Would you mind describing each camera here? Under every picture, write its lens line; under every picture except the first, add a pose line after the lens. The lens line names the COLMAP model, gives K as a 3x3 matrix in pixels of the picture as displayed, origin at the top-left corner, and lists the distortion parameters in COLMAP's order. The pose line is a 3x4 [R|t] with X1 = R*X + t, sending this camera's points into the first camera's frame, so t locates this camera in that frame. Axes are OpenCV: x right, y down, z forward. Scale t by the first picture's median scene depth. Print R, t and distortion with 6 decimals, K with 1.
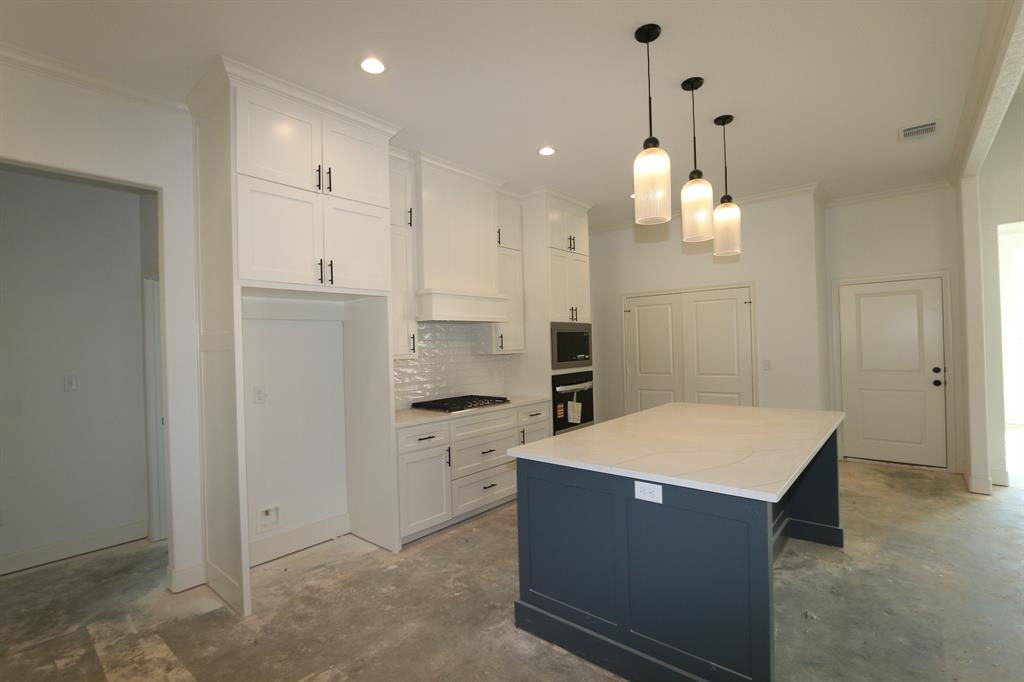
lens RADIAL K [[469.7, 0, 507.1], [0, 469.7, 343.2], [0, 0, 1]] dist [-0.017643, 0.001502]
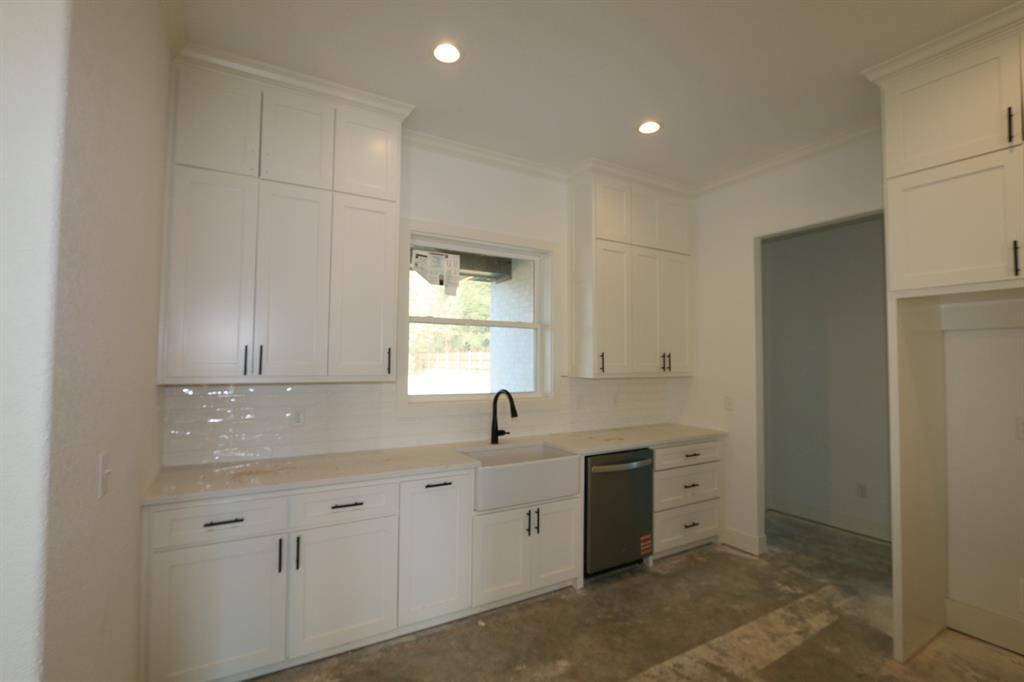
lens RADIAL K [[469.7, 0, 512.3], [0, 469.7, 343.2], [0, 0, 1]] dist [-0.017643, 0.001502]
pose [[-0.308800, -0.008922, -0.951085, 0.305223], [0.005975, 0.999918, -0.011320, -0.015980], [0.951108, -0.009178, -0.308721, 0.320390]]
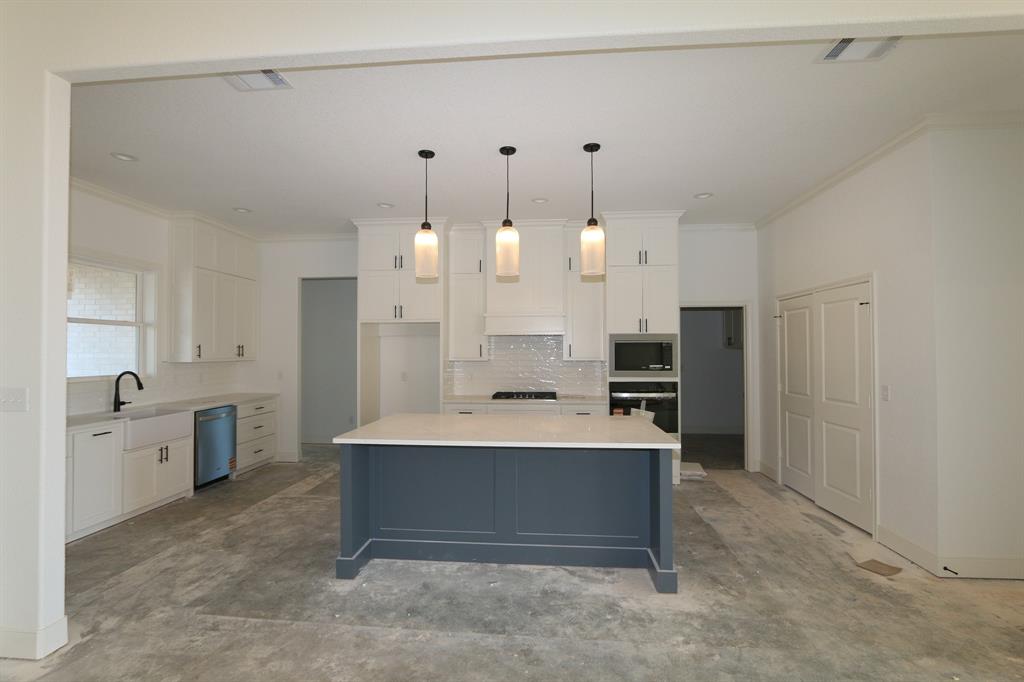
lens RADIAL K [[469.7, 0, 508.1], [0, 469.7, 343.7], [0, 0, 1]] dist [-0.017643, 0.001502]
pose [[0.585040, 0.016321, -0.810841, 0.895671], [-0.011299, 0.999864, 0.011974, -0.033602], [0.810926, 0.002156, 0.585145, 0.165811]]
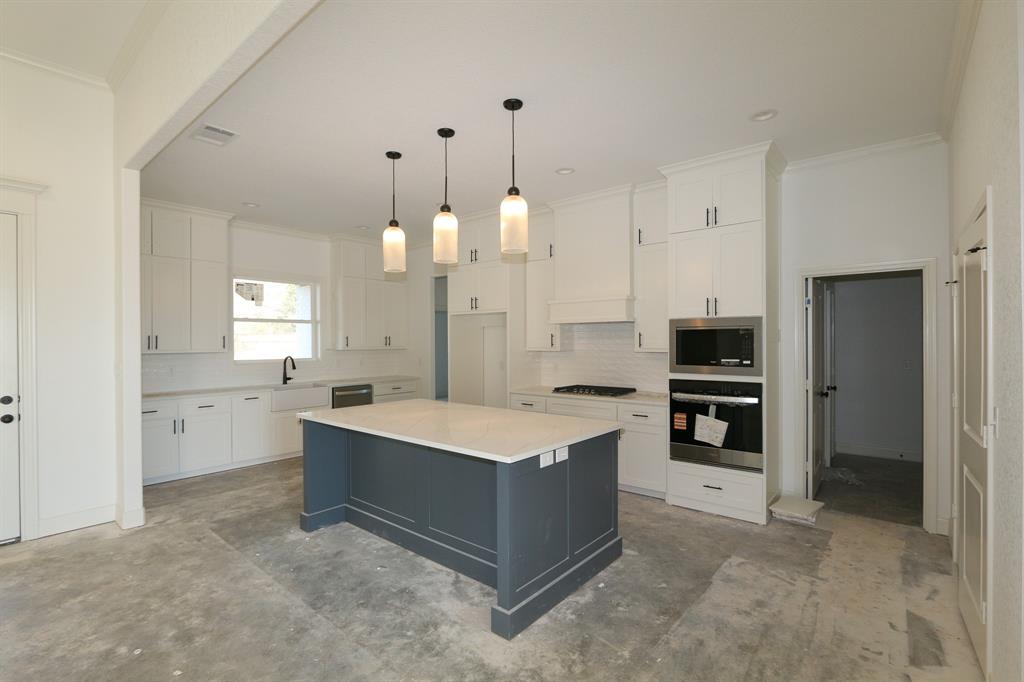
lens RADIAL K [[469.7, 0, 508.5], [0, 469.7, 341.4], [0, 0, 1]] dist [-0.017643, 0.001502]
pose [[0.016069, 0.029463, -0.999437, 1.022682], [0.008643, 0.999524, 0.029604, -0.032519], [0.999834, -0.009114, 0.015807, 0.714131]]
